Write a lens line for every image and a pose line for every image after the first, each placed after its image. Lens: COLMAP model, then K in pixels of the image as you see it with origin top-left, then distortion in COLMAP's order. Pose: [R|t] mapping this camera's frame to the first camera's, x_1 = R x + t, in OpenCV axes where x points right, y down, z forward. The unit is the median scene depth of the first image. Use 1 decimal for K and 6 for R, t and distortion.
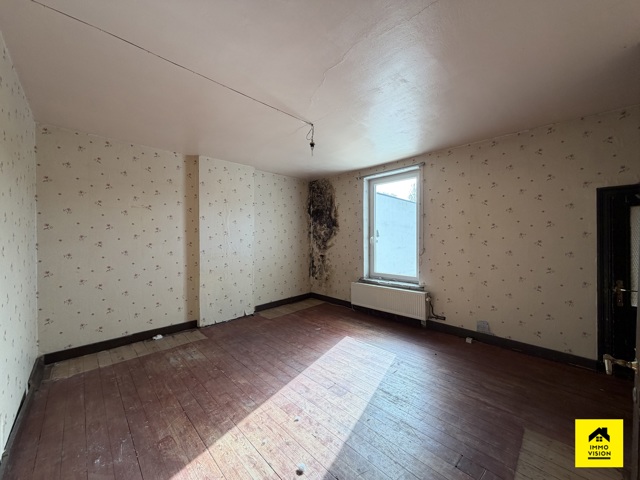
lens RADIAL K [[254.5, 0, 317.6], [0, 254.5, 239.5], [0, 0, 1]] dist [0.003691, -0.000663]
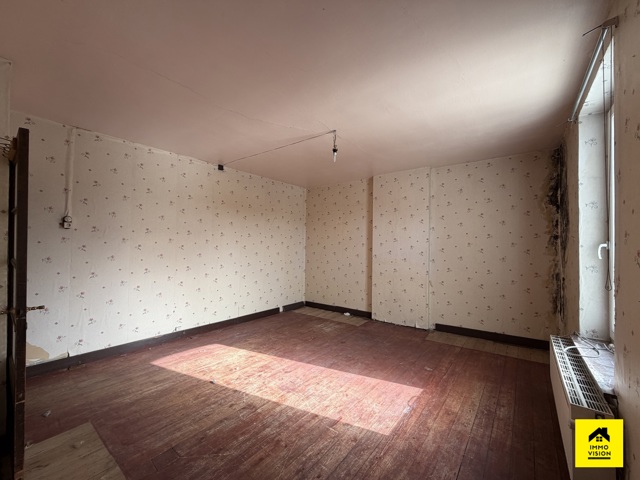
lens RADIAL K [[254.5, 0, 317.8], [0, 254.5, 240.5], [0, 0, 1]] dist [0.003691, -0.000663]
pose [[0.139165, -0.013664, -0.990175, 0.708400], [-0.018992, 0.999684, -0.016464, 0.000009], [0.990087, 0.021096, 0.138861, 0.590287]]
